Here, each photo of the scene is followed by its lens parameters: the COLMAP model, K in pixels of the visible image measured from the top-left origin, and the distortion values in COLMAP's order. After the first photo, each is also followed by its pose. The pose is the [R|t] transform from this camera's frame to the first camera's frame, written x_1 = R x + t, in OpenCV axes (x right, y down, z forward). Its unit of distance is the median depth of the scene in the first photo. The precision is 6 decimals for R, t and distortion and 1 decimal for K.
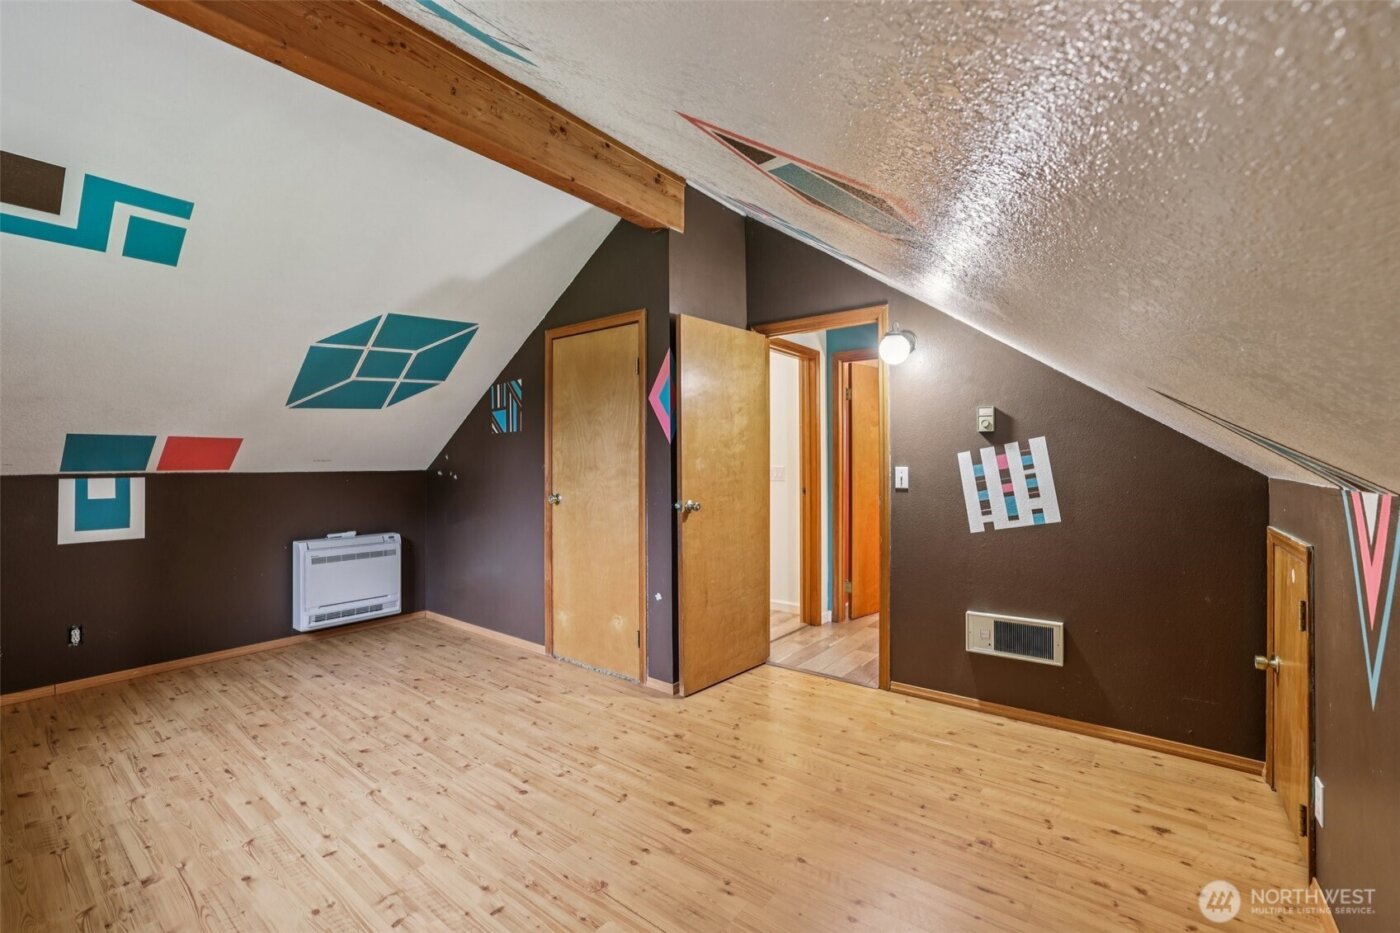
lens RADIAL K [[605.2, 0, 698.1], [0, 605.2, 455.1], [0, 0, 1]] dist [-0.029302, 0.006231]
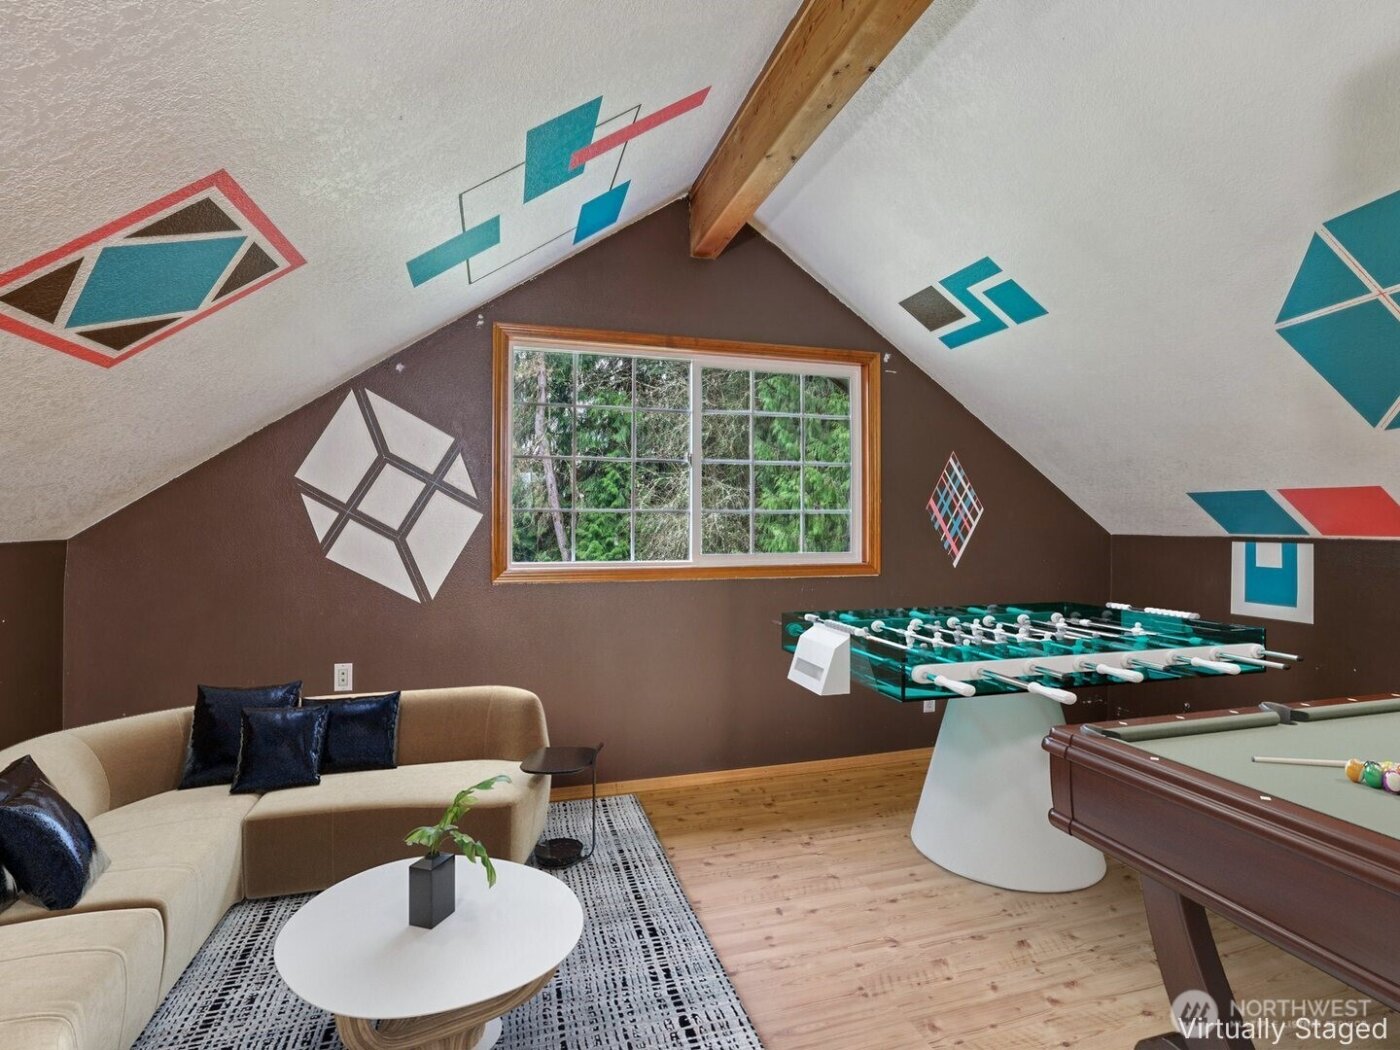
lens RADIAL K [[682.5, 0, 698.3], [0, 682.5, 511.9], [0, 0, 1]] dist [-0.019466, 0.005378]
pose [[-0.584604, -0.009712, -0.811261, 0.243274], [0.008035, 0.999810, -0.017760, 0.006537], [0.811279, -0.016901, -0.584415, 0.947306]]
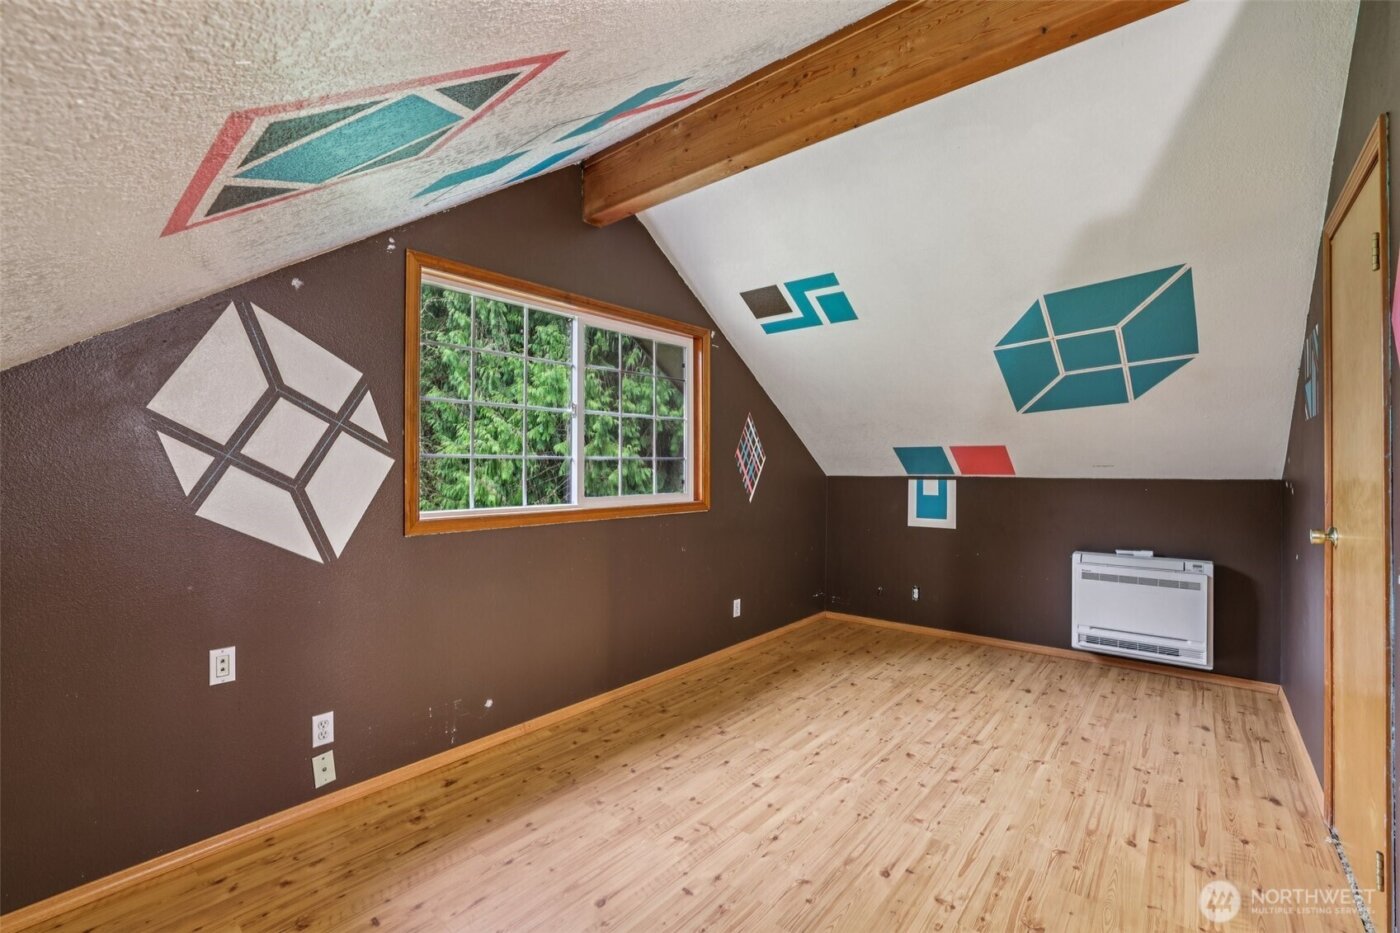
lens RADIAL K [[605.2, 0, 695.4], [0, 605.2, 465.0], [0, 0, 1]] dist [-0.029302, 0.006231]
pose [[-0.050023, -0.001651, -0.998747, 0.384288], [0.011718, 0.999929, -0.002240, 0.003333], [0.998679, -0.011815, -0.050000, 0.567342]]
